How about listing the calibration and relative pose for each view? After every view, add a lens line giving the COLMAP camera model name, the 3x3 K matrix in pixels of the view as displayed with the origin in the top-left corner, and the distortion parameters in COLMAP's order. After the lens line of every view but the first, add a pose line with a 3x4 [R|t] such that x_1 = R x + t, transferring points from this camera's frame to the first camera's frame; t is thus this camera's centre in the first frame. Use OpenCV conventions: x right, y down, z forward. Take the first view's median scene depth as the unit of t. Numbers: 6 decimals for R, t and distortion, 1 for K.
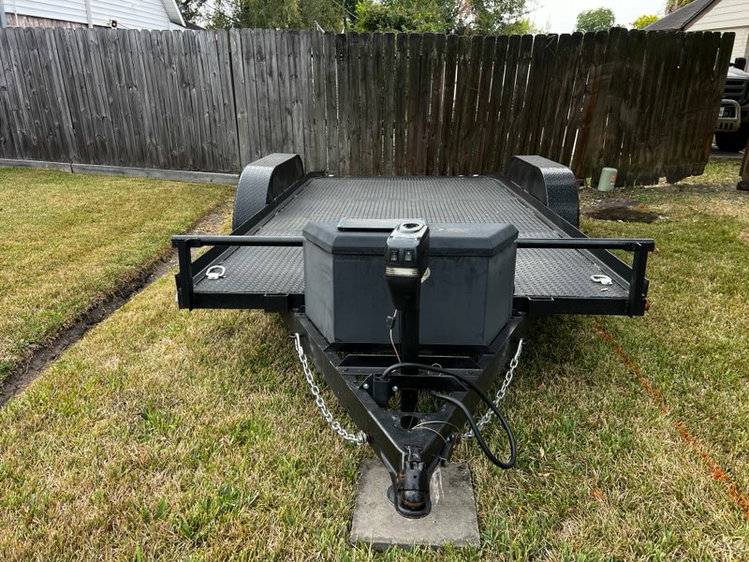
lens RADIAL K [[567.2, 0, 372.2], [0, 567.2, 283.3], [0, 0, 1]] dist [0.039596, -0.044898]
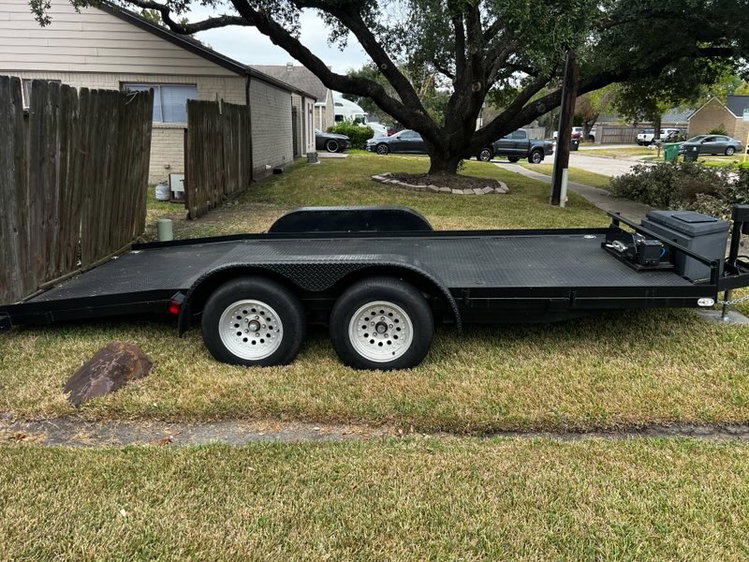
lens RADIAL K [[567.2, 0, 373.5], [0, 567.2, 280.7], [0, 0, 1]] dist [0.039596, -0.044898]
pose [[0.000142, -0.272815, 0.962067, -0.609039], [0.328098, 0.908823, 0.257668, -0.241517], [-0.944644, 0.315616, 0.089639, 0.580875]]
